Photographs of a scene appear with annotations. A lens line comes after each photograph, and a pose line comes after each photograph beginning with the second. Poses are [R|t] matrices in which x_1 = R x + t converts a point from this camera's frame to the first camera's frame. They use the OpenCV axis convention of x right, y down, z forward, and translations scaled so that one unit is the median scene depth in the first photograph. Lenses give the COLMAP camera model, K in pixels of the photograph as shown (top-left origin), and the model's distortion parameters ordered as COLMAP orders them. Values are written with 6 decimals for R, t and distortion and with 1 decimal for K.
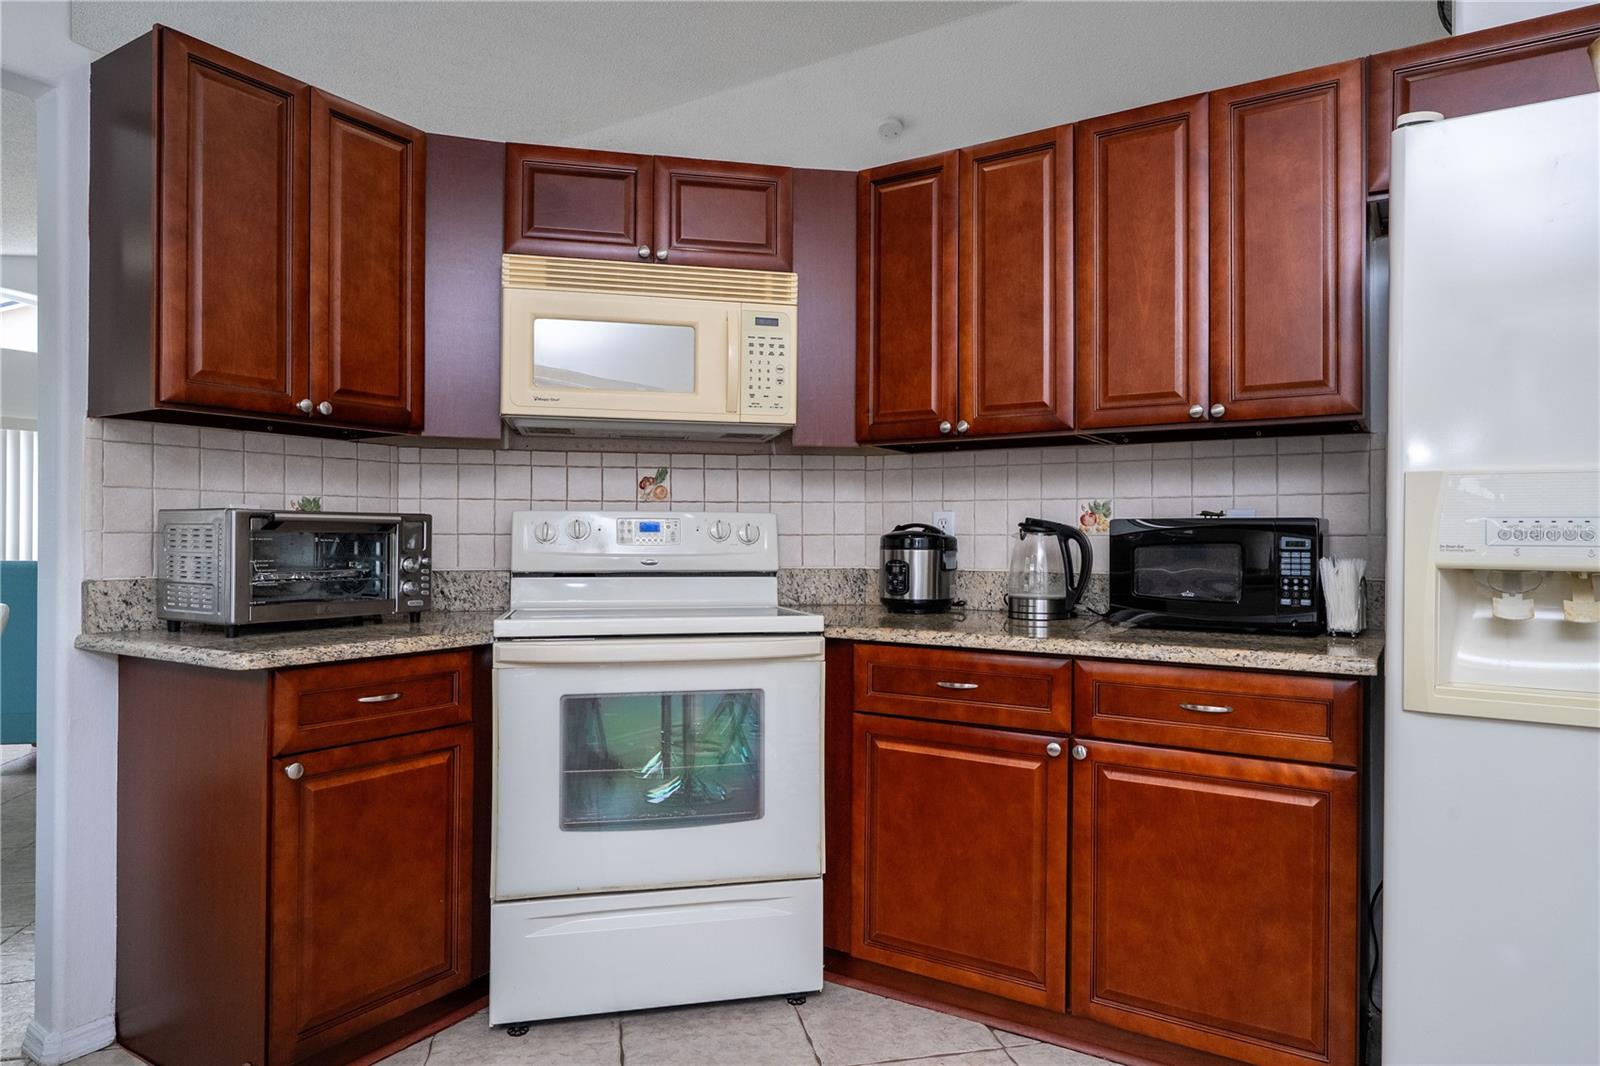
lens RADIAL K [[978.0, 0, 800.0], [0, 978.0, 533.0], [0, 0, 1]] dist [0.001640, -0.000646]
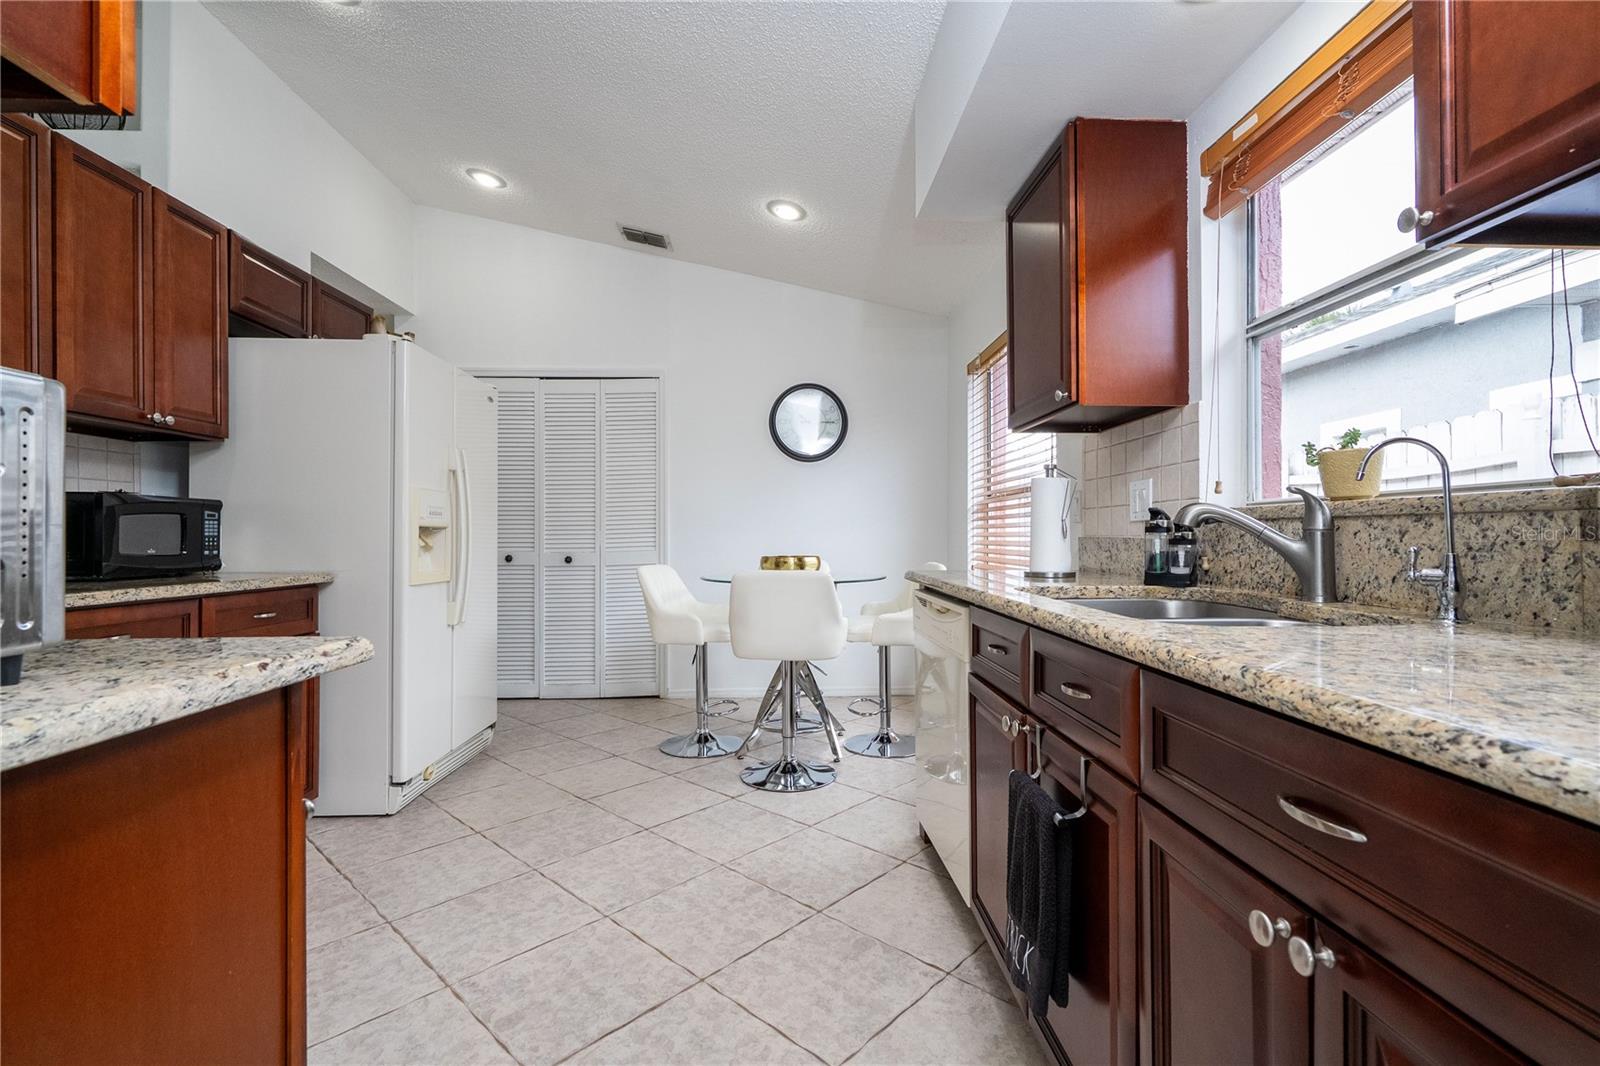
lens RADIAL K [[718.9, 0, 809.0], [0, 718.9, 533.4], [0, 0, 1]] dist [0.001190, 0.000748]
pose [[-0.583213, 0.001883, 0.812317, -0.876654], [-0.002632, 0.999988, -0.004208, 0.036598], [-0.812315, -0.004593, -0.583201, 0.778019]]
